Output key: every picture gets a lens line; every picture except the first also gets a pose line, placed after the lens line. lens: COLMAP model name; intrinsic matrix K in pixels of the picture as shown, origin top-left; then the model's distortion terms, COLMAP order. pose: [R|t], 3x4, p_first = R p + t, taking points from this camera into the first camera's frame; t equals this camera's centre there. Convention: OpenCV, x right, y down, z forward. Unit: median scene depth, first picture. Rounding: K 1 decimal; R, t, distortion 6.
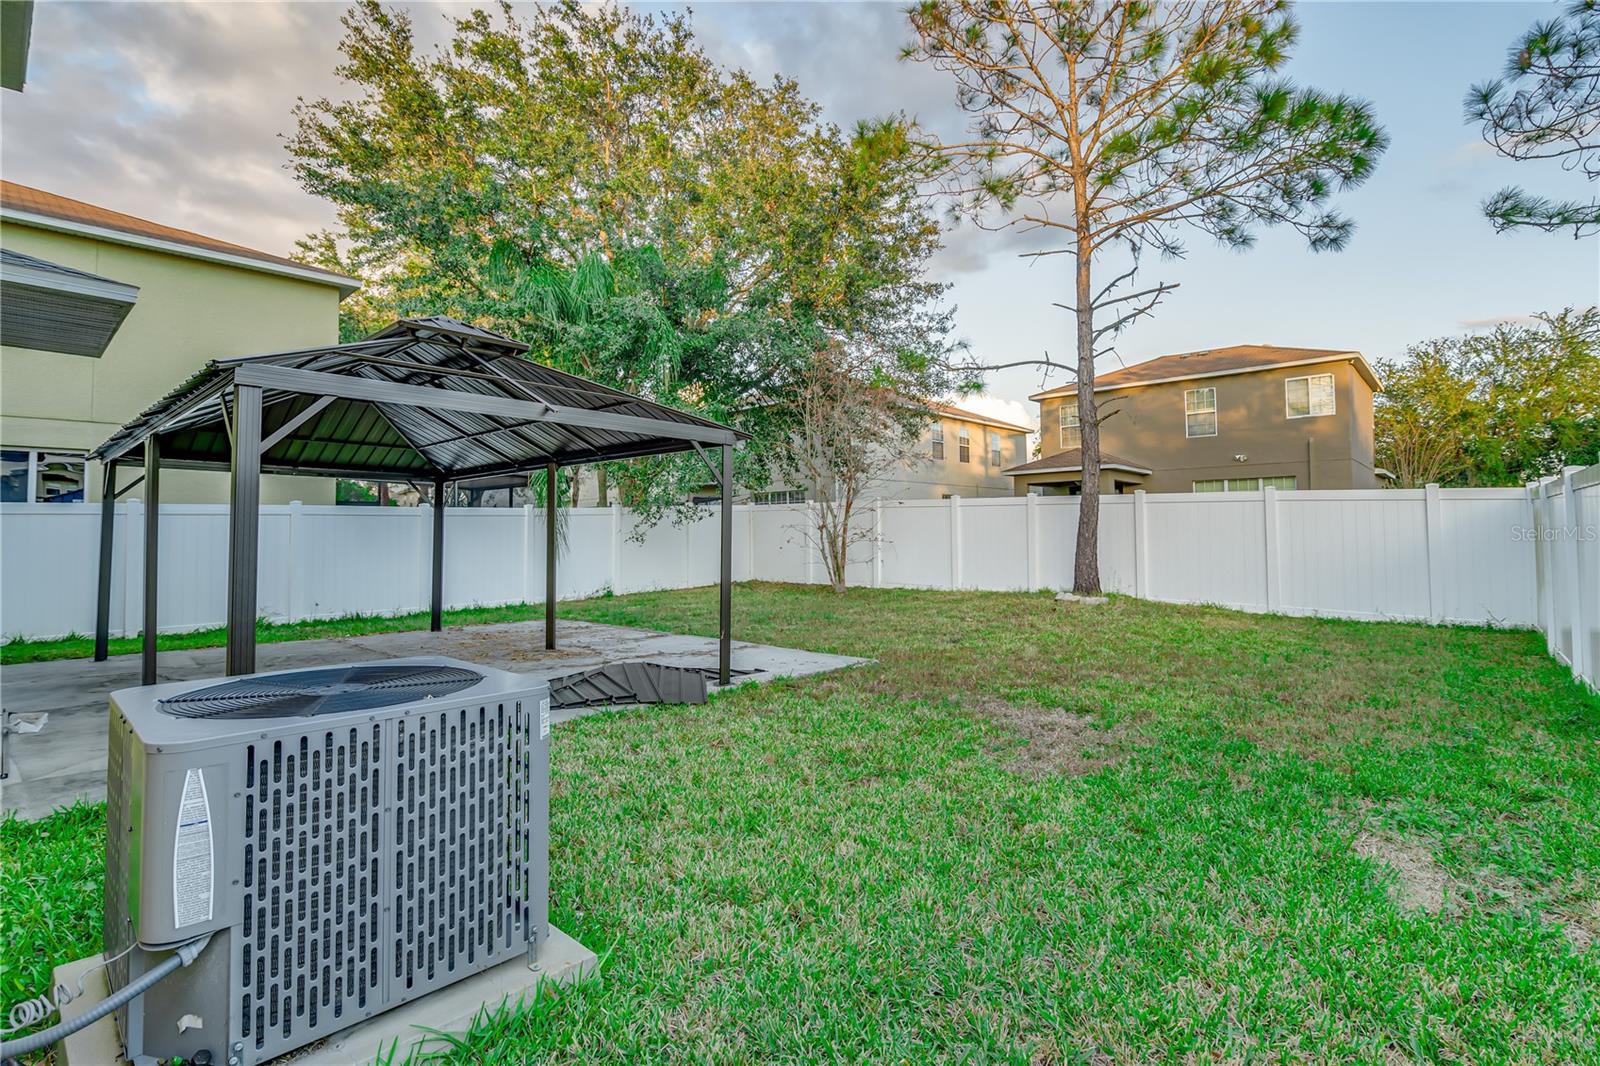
lens RADIAL K [[776.2, 0, 800.7], [0, 776.2, 534.2], [0, 0, 1]] dist [-0.001446, 0.000069]
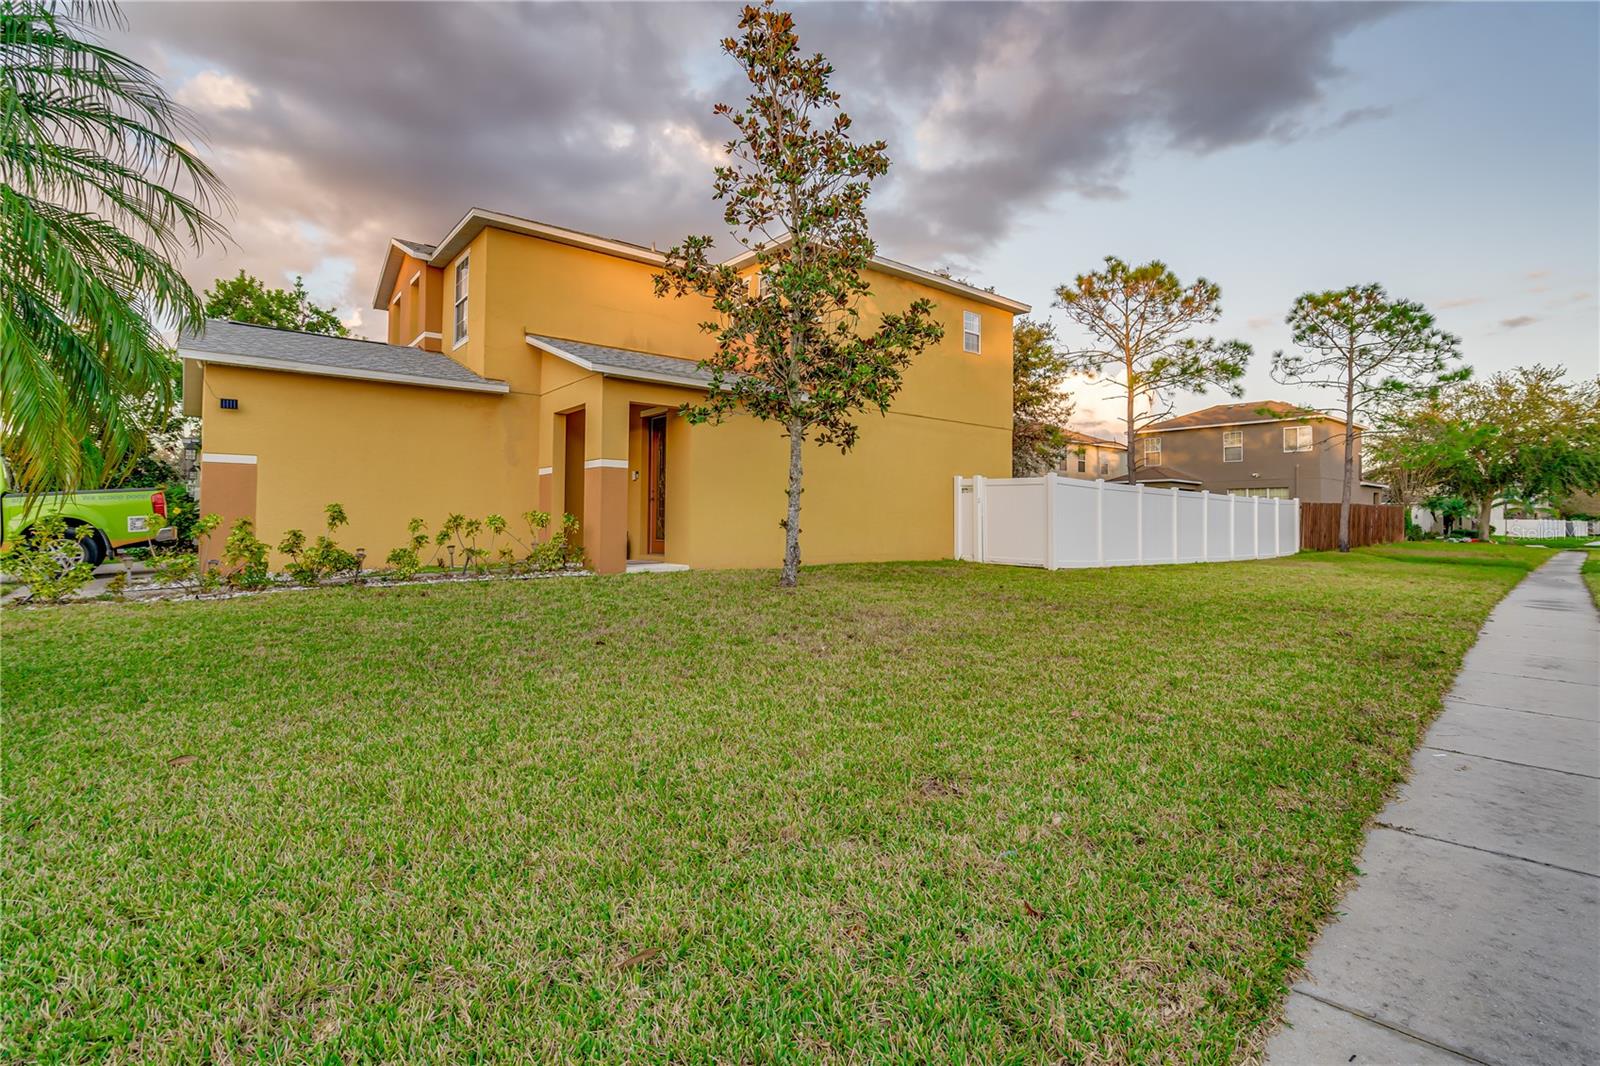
lens RADIAL K [[776.2, 0, 798.5], [0, 776.2, 526.9], [0, 0, 1]] dist [-0.001446, 0.000069]
pose [[0.989722, 0.015225, -0.142195, -0.207930], [-0.015570, 0.999878, -0.001317, 0.037488], [0.142158, 0.003518, 0.989838, -1.037297]]
